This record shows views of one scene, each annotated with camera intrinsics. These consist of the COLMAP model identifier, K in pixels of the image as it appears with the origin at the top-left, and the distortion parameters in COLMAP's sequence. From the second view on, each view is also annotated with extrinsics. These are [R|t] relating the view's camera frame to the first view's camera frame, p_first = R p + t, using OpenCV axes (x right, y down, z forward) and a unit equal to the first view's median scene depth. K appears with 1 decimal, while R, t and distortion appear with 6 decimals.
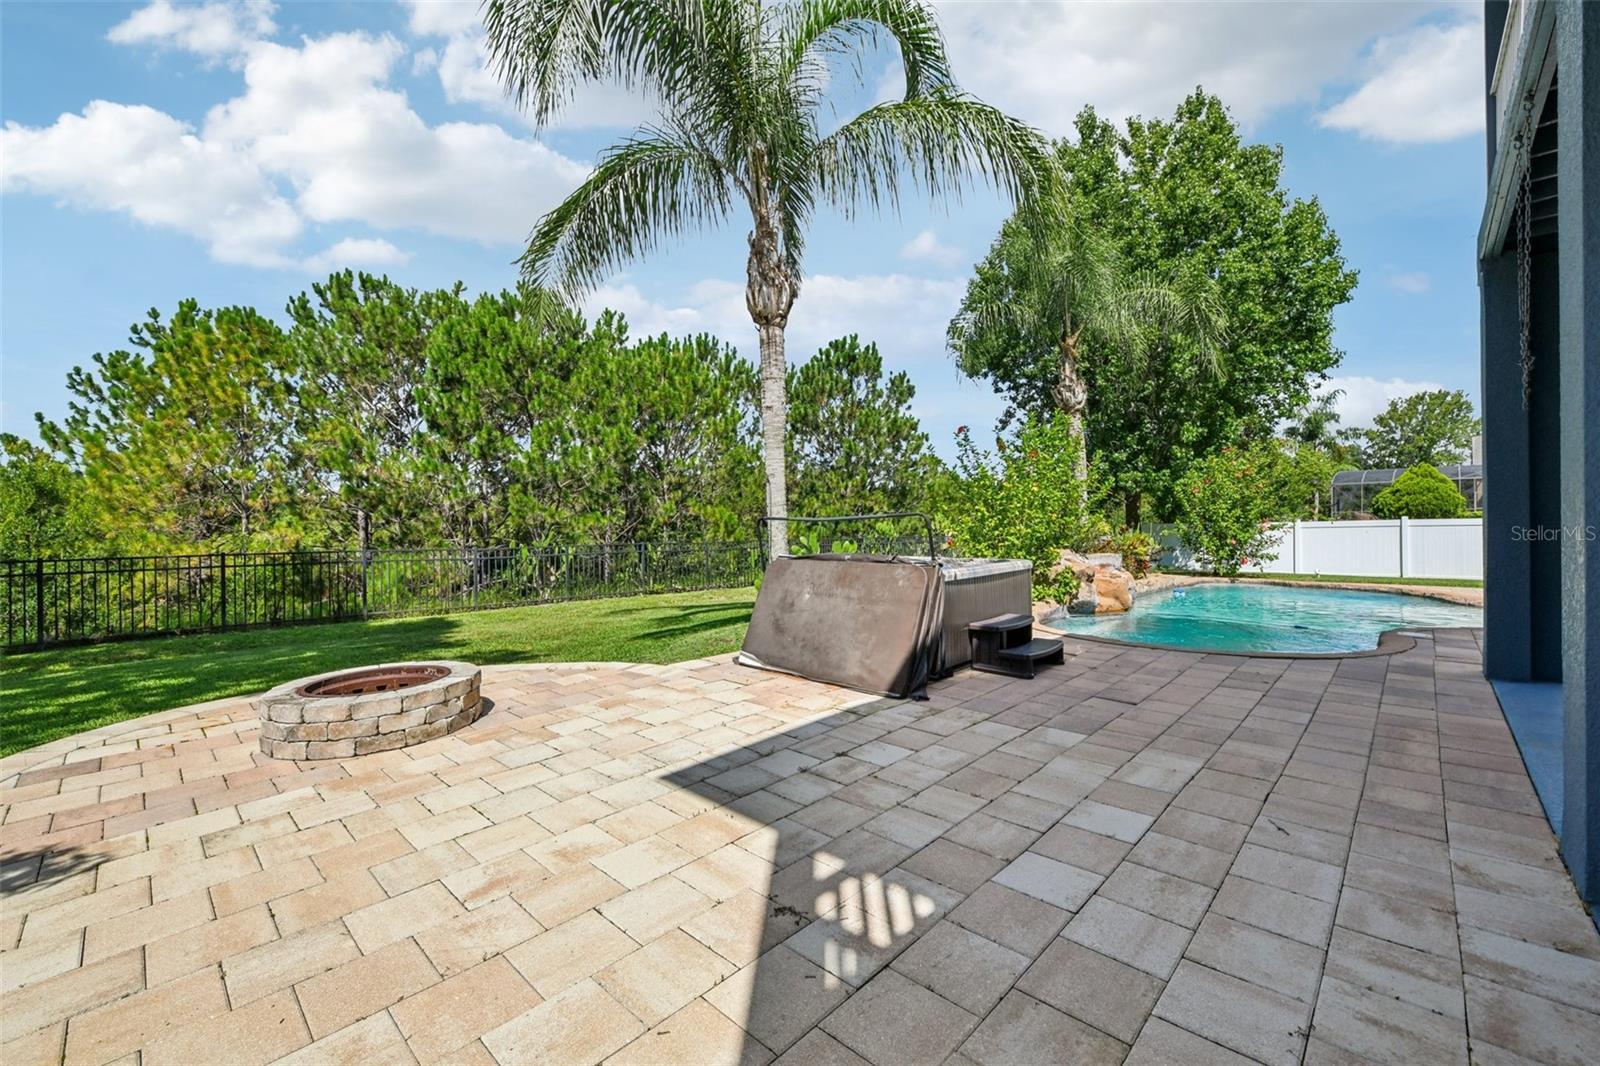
lens RADIAL K [[651.6, 0, 804.0], [0, 651.6, 520.8], [0, 0, 1]] dist [-0.000633, 0.000023]
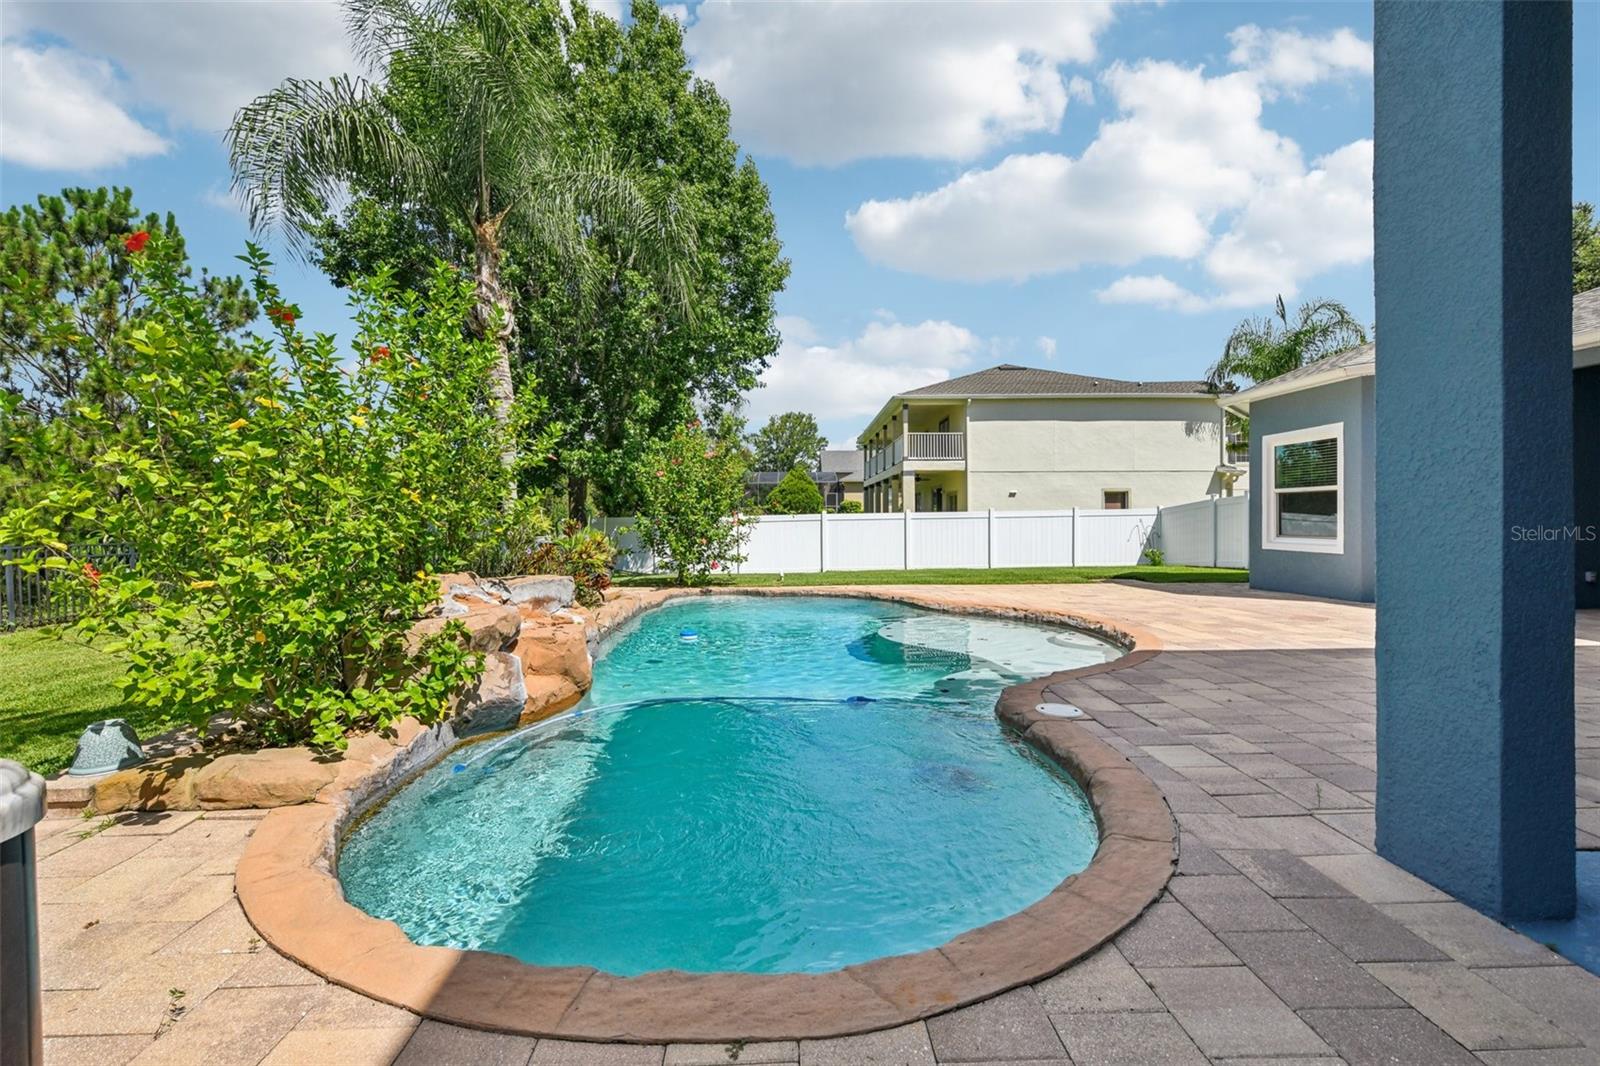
lens RADIAL K [[721.4, 0, 800.0], [0, 721.4, 533.0], [0, 0, 1]] dist [0.002723, 0.000529]
pose [[0.715420, -0.013046, 0.698573, 0.123481], [-0.005123, 0.999701, 0.023917, 0.001312], [-0.698676, -0.020689, 0.715139, 0.265390]]
